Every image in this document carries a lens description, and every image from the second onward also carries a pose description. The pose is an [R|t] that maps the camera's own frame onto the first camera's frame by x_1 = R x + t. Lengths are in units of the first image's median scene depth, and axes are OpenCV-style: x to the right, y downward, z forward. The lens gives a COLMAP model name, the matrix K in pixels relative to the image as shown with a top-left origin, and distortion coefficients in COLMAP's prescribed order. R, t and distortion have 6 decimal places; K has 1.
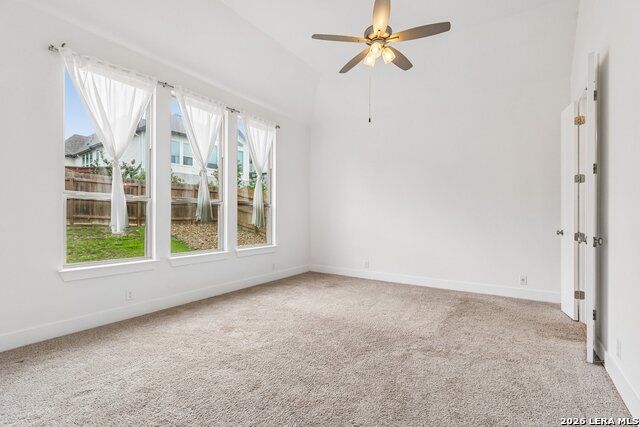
lens RADIAL K [[303.3, 0, 322.5], [0, 303.3, 214.1], [0, 0, 1]] dist [0.004670, -0.000128]
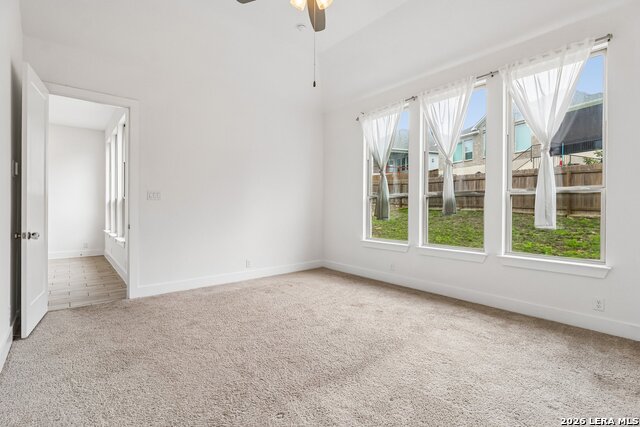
lens RADIAL K [[303.3, 0, 323.0], [0, 303.3, 212.9], [0, 0, 1]] dist [0.004670, -0.000128]
pose [[-0.288207, 0.010614, -0.957509, 0.661848], [0.004172, 0.999943, 0.009829, 0.004503], [0.957559, -0.001162, -0.288235, 0.932405]]
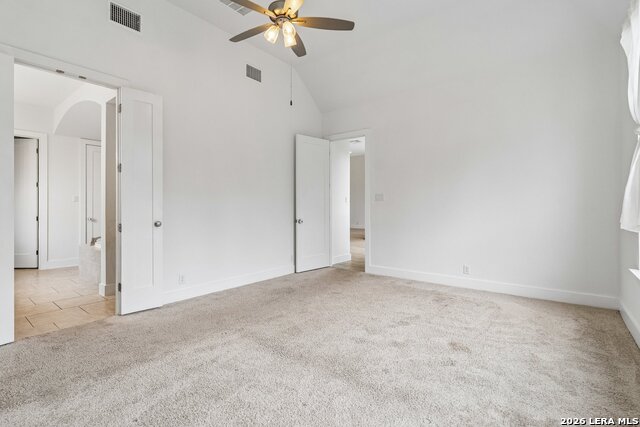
lens RADIAL K [[303.3, 0, 318.6], [0, 303.3, 209.5], [0, 0, 1]] dist [0.004670, -0.000128]
pose [[-0.995158, -0.004362, 0.098188, -0.011859], [-0.004358, 0.999990, 0.000253, 0.007467], [-0.098189, -0.000176, -0.995168, 1.424162]]
